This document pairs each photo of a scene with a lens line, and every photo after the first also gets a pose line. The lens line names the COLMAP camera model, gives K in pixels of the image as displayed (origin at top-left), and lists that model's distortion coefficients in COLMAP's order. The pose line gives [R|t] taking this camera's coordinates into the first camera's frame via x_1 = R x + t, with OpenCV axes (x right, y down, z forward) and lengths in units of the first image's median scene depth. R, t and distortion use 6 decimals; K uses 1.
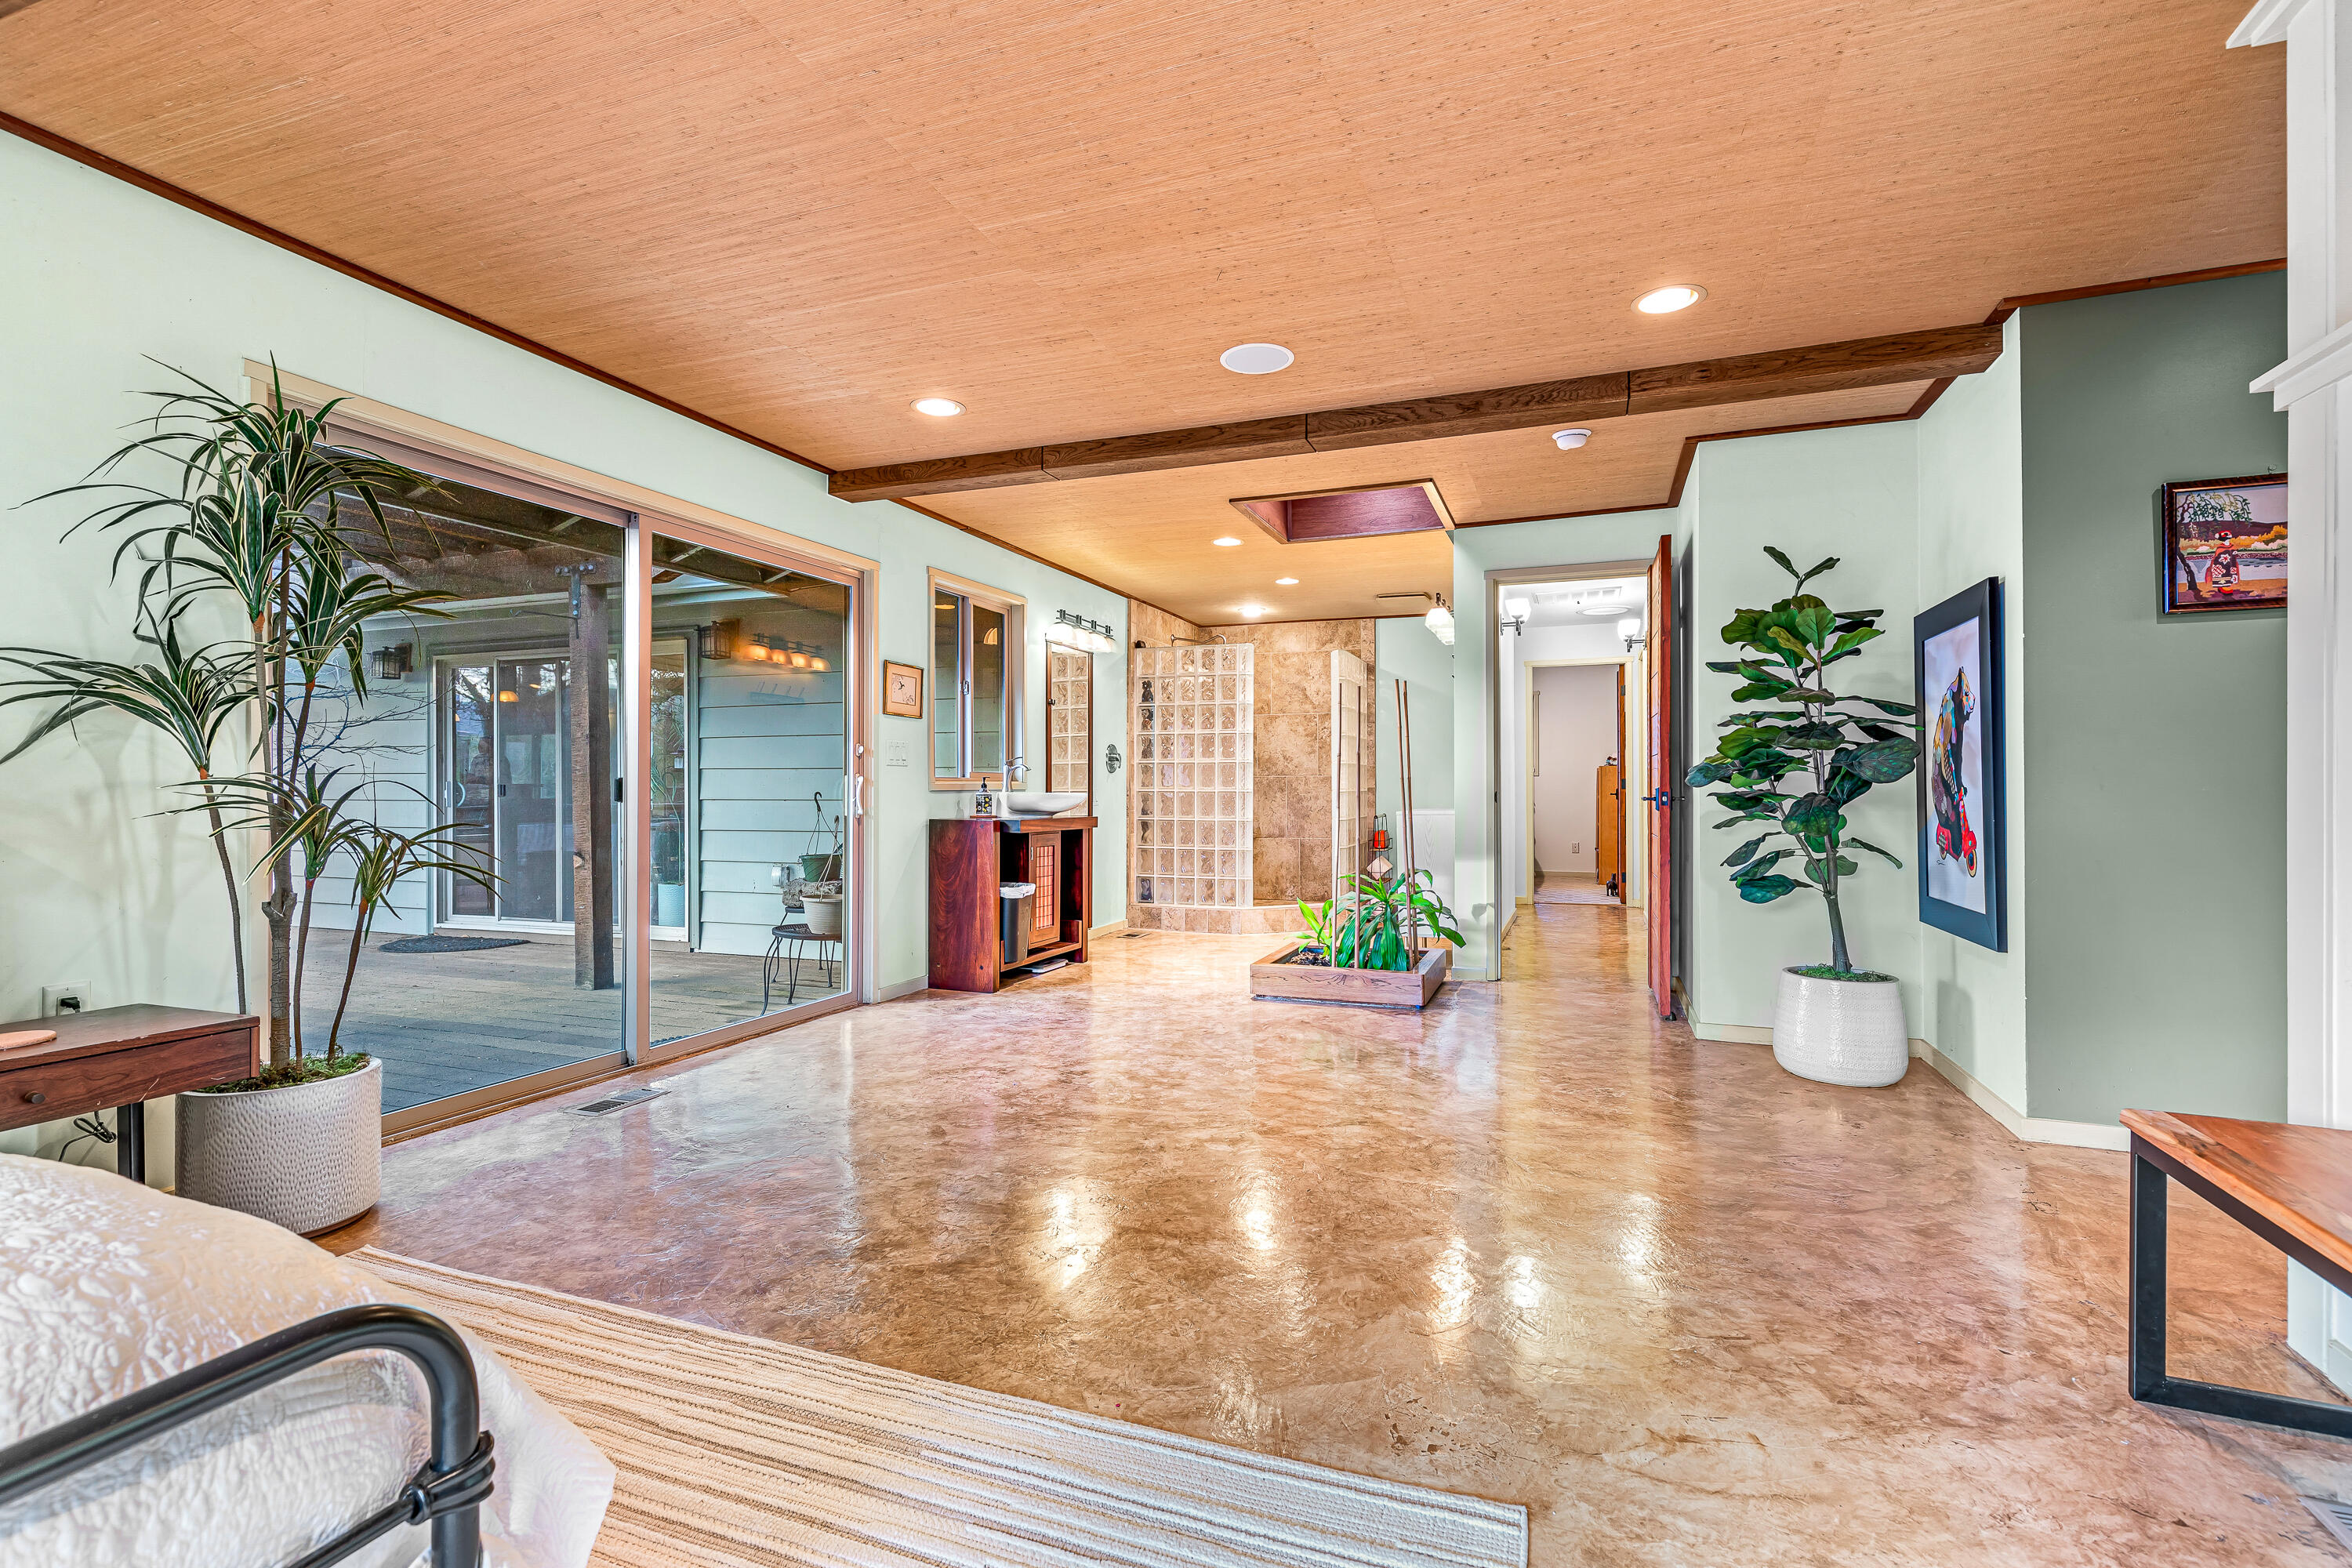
lens RADIAL K [[1078.6, 0, 1176.6], [0, 1078.6, 786.8], [0, 0, 1]] dist [0.005410, -0.000229]
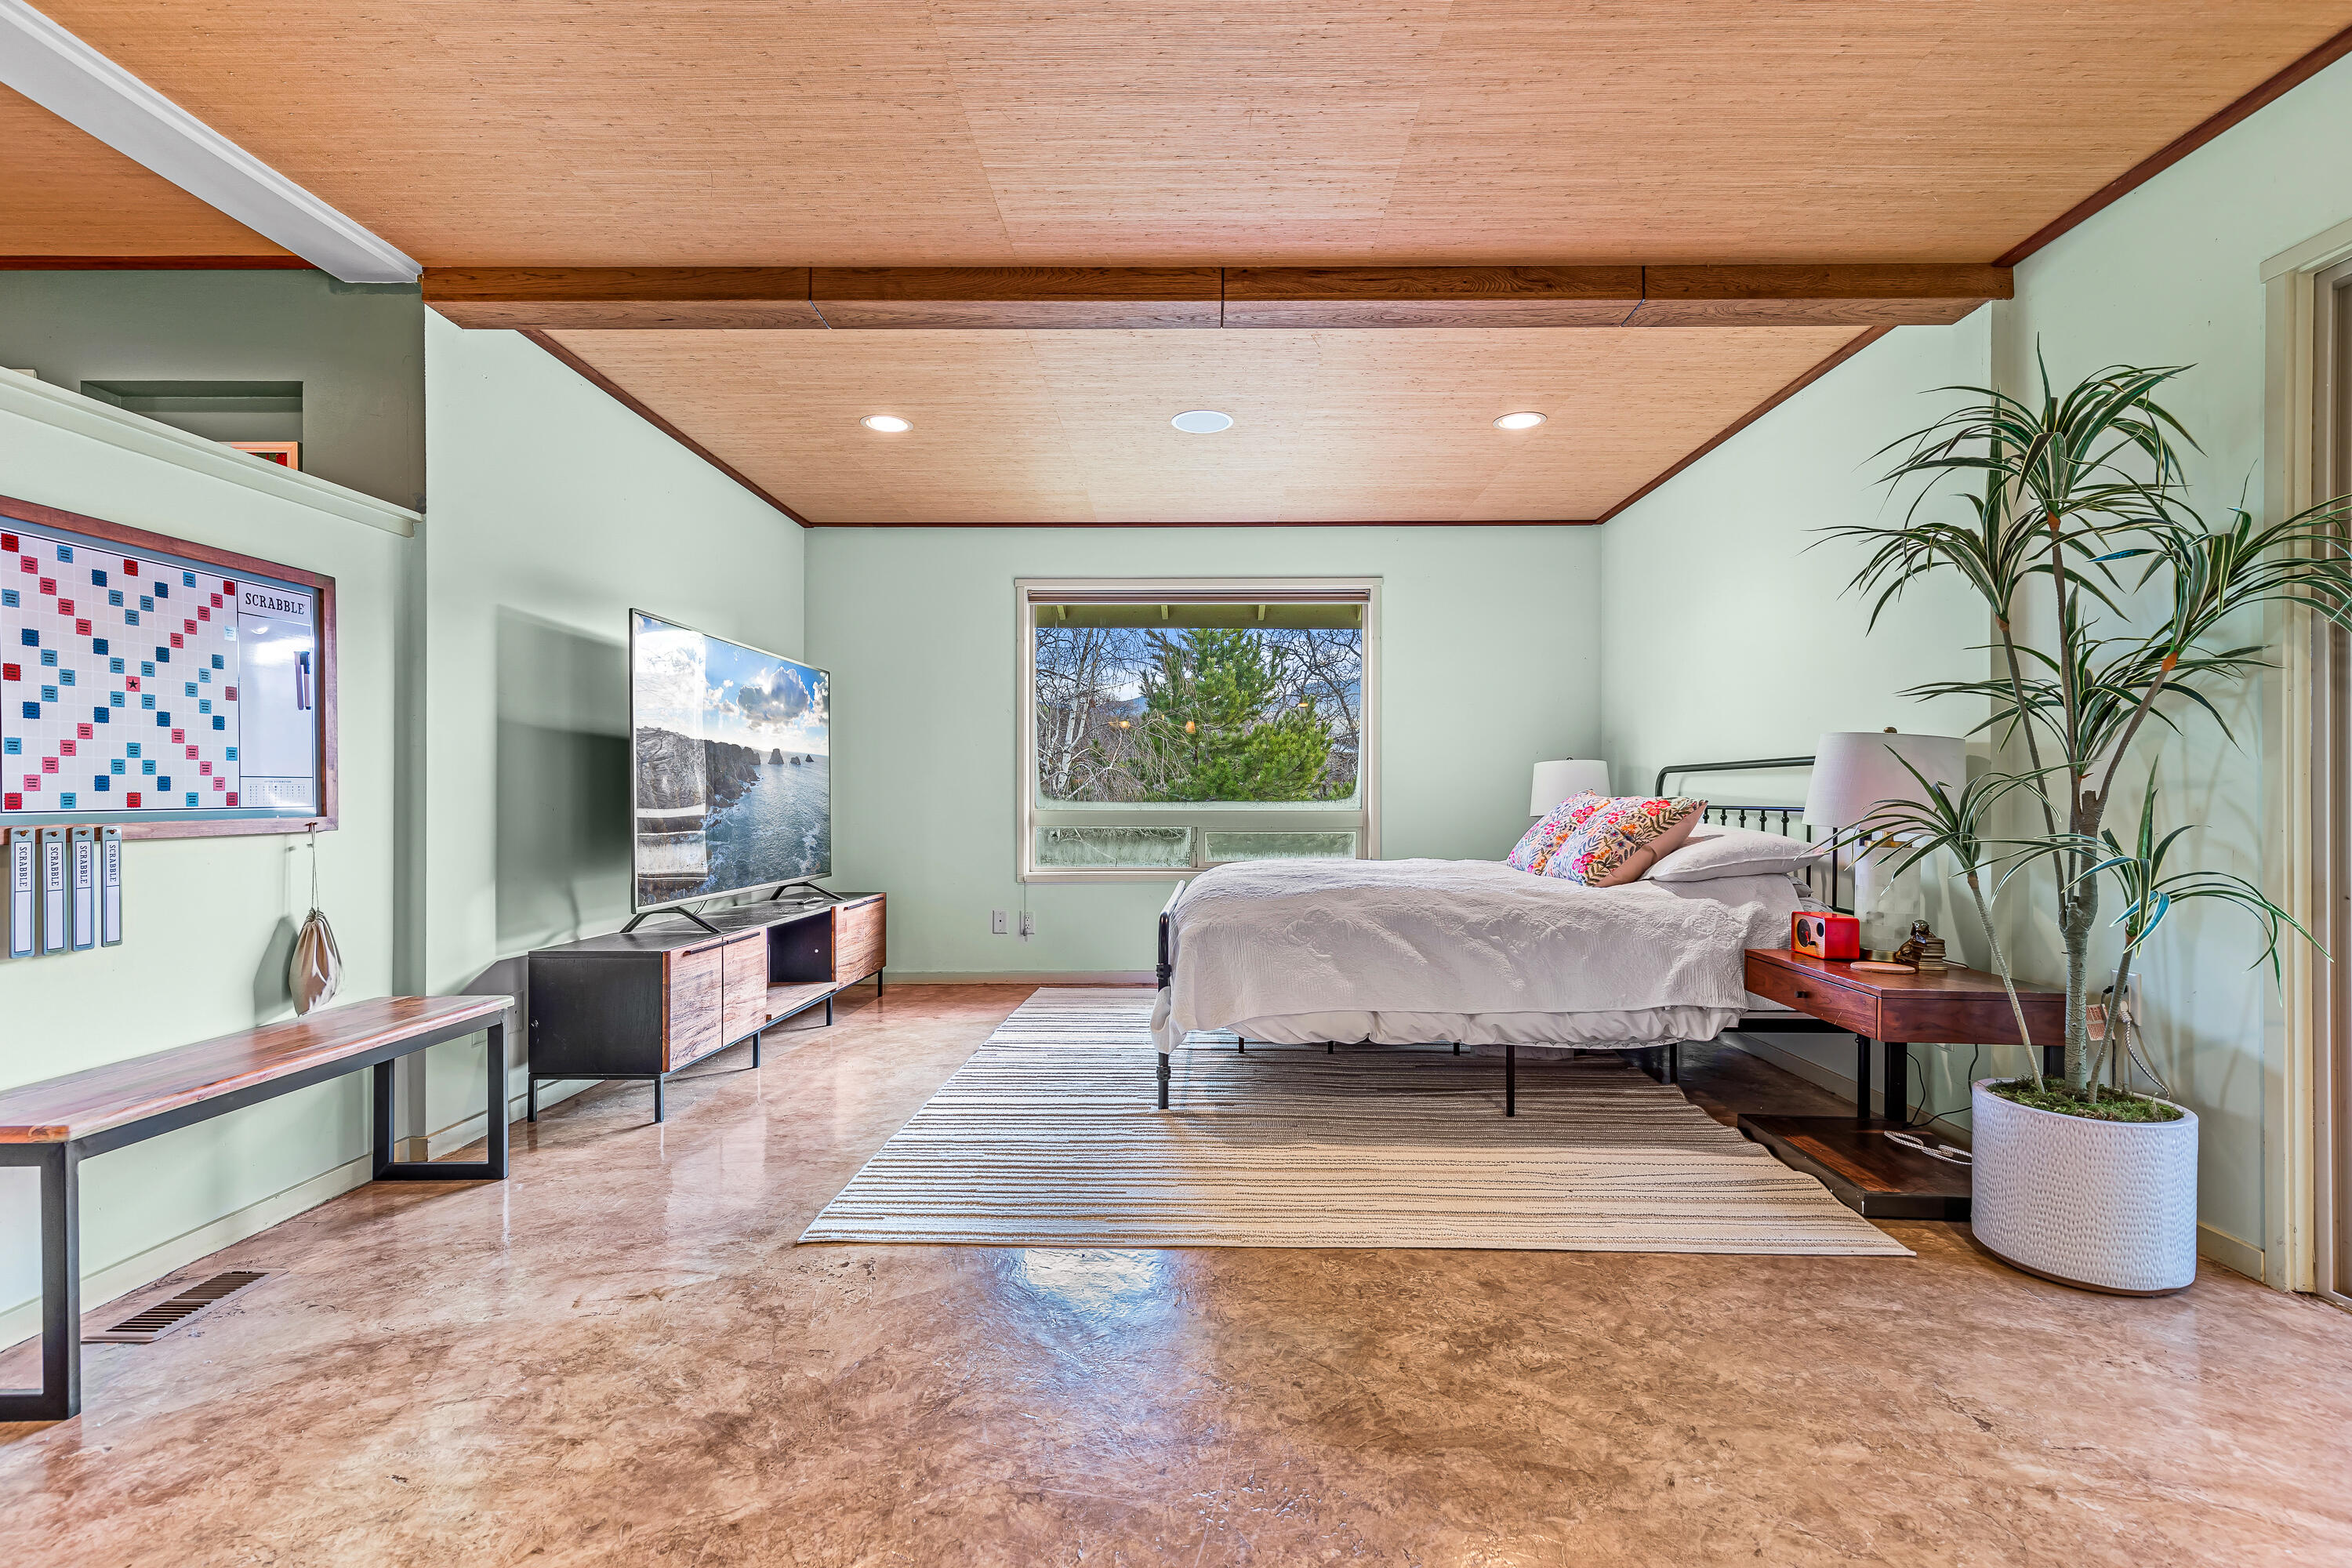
lens RADIAL K [[1078.6, 0, 1185.5], [0, 1078.6, 795.4], [0, 0, 1]] dist [0.005410, -0.000229]
pose [[-0.940128, 0.000133, -0.340822, 0.281038], [0.001859, 0.999987, -0.004738, 0.014278], [0.340817, -0.005087, -0.940116, 2.310304]]
